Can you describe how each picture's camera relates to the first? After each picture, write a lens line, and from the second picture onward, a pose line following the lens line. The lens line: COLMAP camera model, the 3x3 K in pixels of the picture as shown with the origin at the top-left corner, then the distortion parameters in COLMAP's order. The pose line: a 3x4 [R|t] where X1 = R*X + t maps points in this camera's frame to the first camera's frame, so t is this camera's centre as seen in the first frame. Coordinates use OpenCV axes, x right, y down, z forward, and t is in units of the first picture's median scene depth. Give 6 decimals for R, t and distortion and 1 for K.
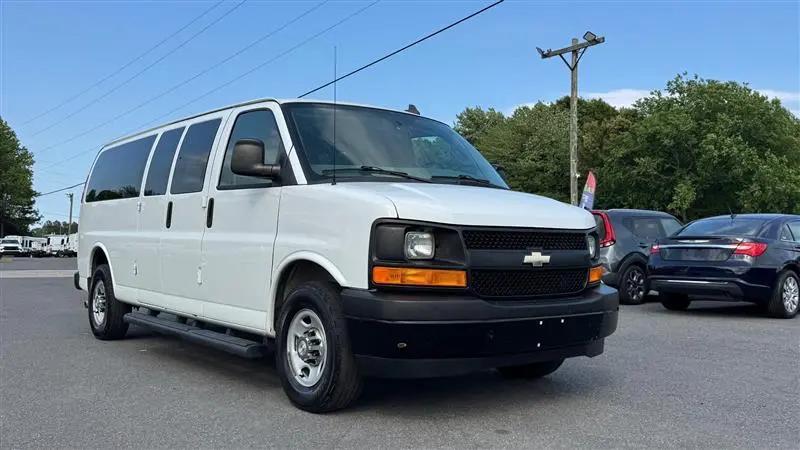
lens RADIAL K [[742.3, 0, 395.3], [0, 742.3, 230.2], [0, 0, 1]] dist [0.075705, 0.000000]
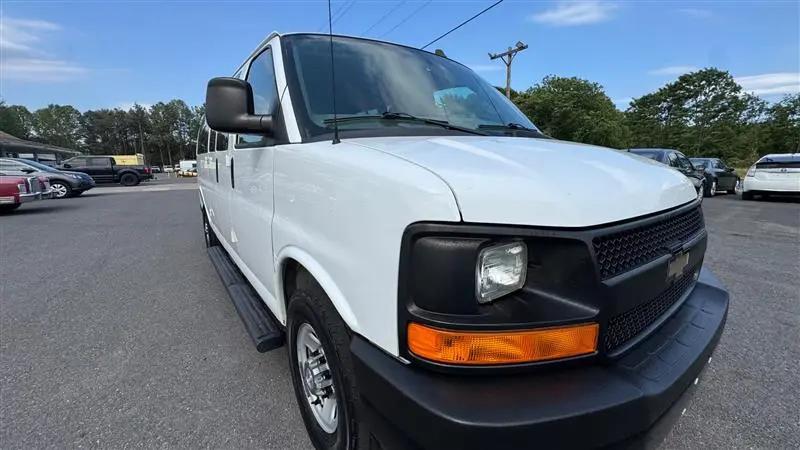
lens RADIAL K [[320.5, 0, 403.8], [0, 320.5, 228.5], [0, 0, 1]] dist [-0.000096, -0.000094]
pose [[0.999561, -0.020120, -0.021747, -0.020728], [0.024465, 0.974536, 0.222891, -0.043125], [0.016709, -0.223325, 0.974601, 0.626918]]
